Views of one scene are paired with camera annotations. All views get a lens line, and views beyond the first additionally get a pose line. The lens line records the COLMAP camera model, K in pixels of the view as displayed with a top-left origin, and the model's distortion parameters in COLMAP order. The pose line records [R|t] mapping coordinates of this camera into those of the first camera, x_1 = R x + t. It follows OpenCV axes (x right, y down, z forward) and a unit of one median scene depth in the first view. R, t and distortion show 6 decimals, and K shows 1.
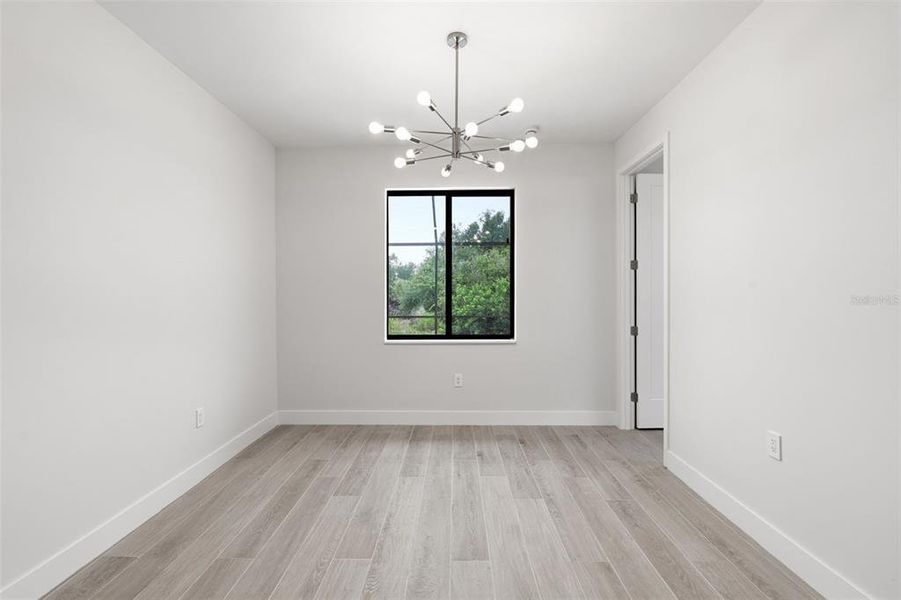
lens RADIAL K [[404.5, 0, 447.8], [0, 404.5, 296.7], [0, 0, 1]] dist [-0.008125, -0.000180]
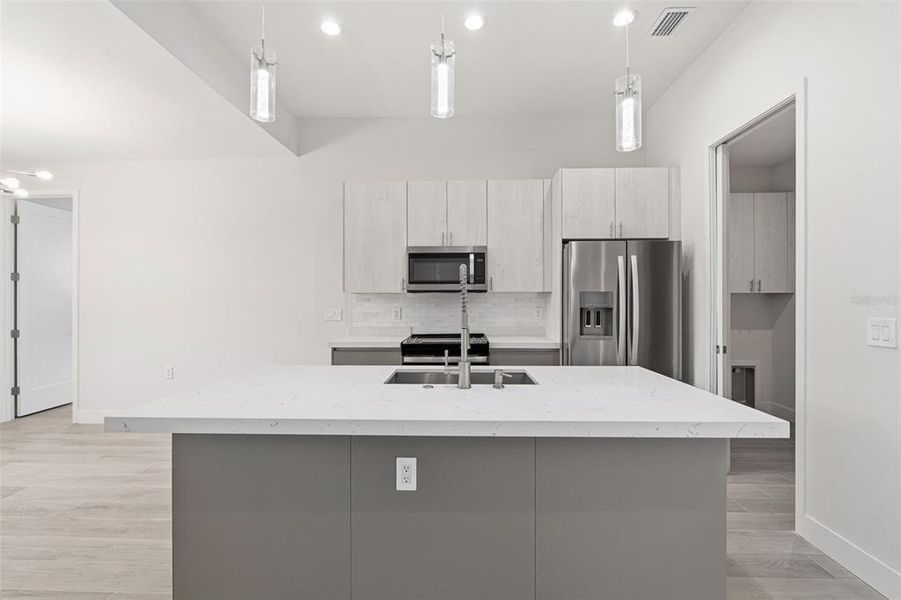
lens RADIAL K [[404.5, 0, 447.1], [0, 404.5, 299.7], [0, 0, 1]] dist [-0.008125, -0.000180]
pose [[0.028763, -0.002143, 0.999584, -0.658086], [0.008108, 0.999965, 0.001911, -0.004382], [-0.999553, 0.008050, 0.028780, -0.277242]]
